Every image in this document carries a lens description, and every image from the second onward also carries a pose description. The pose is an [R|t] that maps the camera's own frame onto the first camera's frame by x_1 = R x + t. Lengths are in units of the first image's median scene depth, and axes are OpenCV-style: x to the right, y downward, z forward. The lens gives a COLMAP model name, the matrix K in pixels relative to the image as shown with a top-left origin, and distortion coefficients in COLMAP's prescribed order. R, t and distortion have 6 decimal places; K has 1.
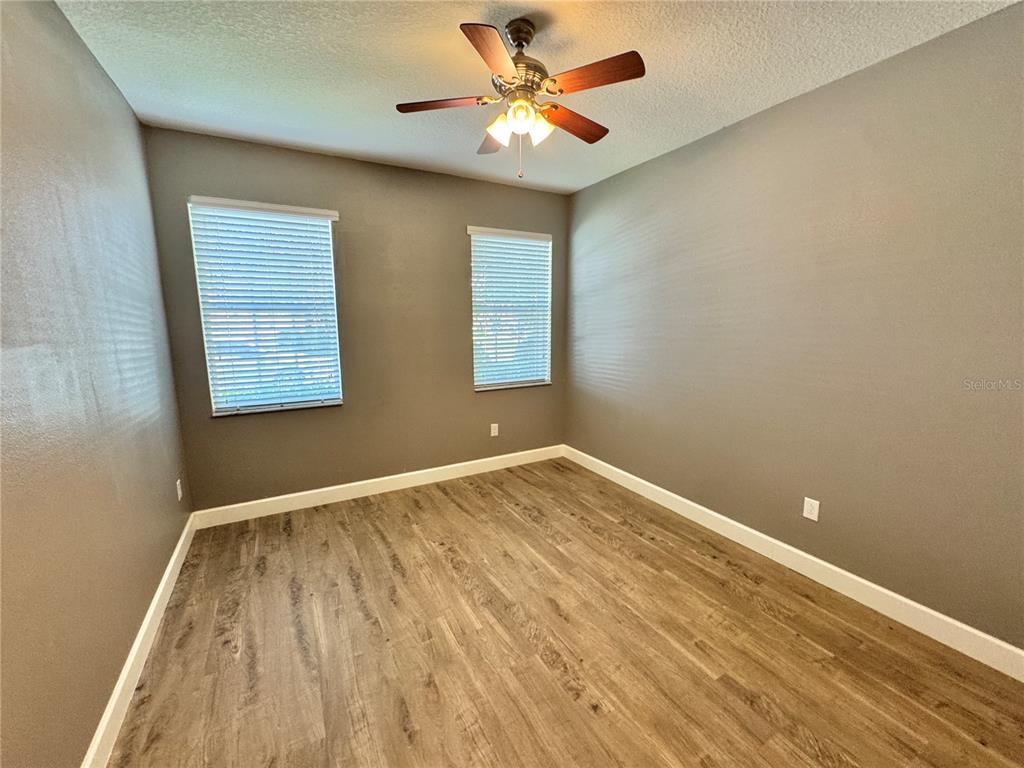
lens RADIAL K [[411.0, 0, 516.8], [0, 411.0, 381.2], [0, 0, 1]] dist [-0.001172, -0.000126]
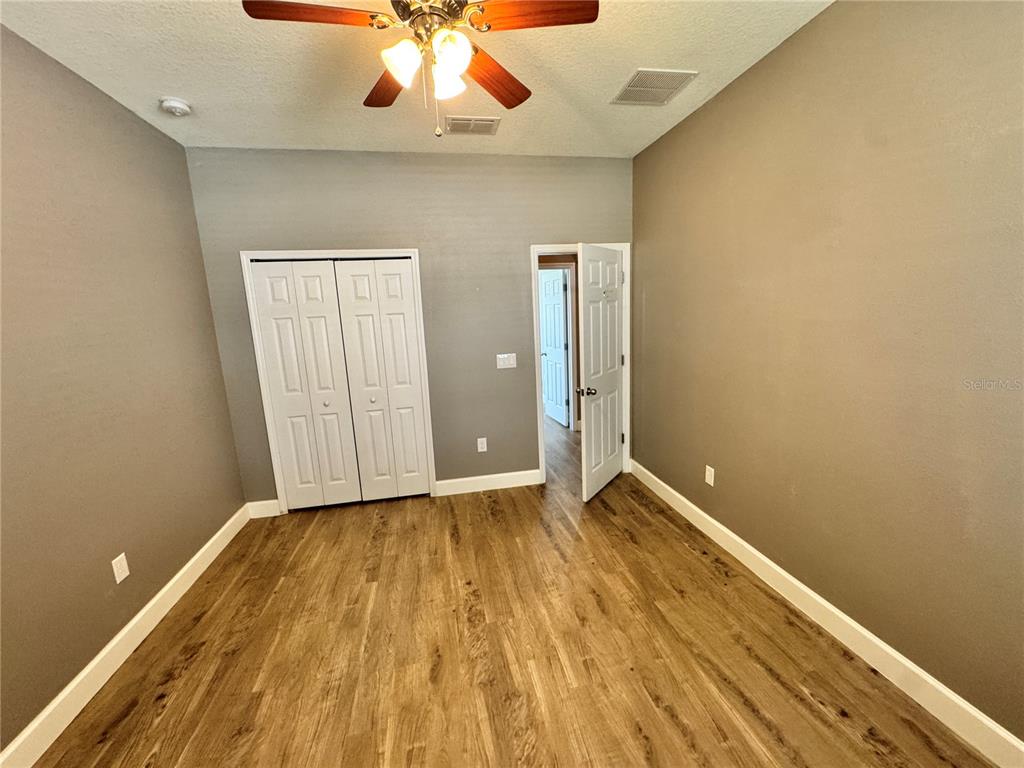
lens RADIAL K [[411.0, 0, 507.9], [0, 411.0, 379.7], [0, 0, 1]] dist [-0.001172, -0.000126]
pose [[-0.942425, -0.011889, 0.334208, -0.346877], [0.097690, 0.945991, 0.309125, -0.272735], [-0.319832, 0.323975, -0.890364, 1.666206]]
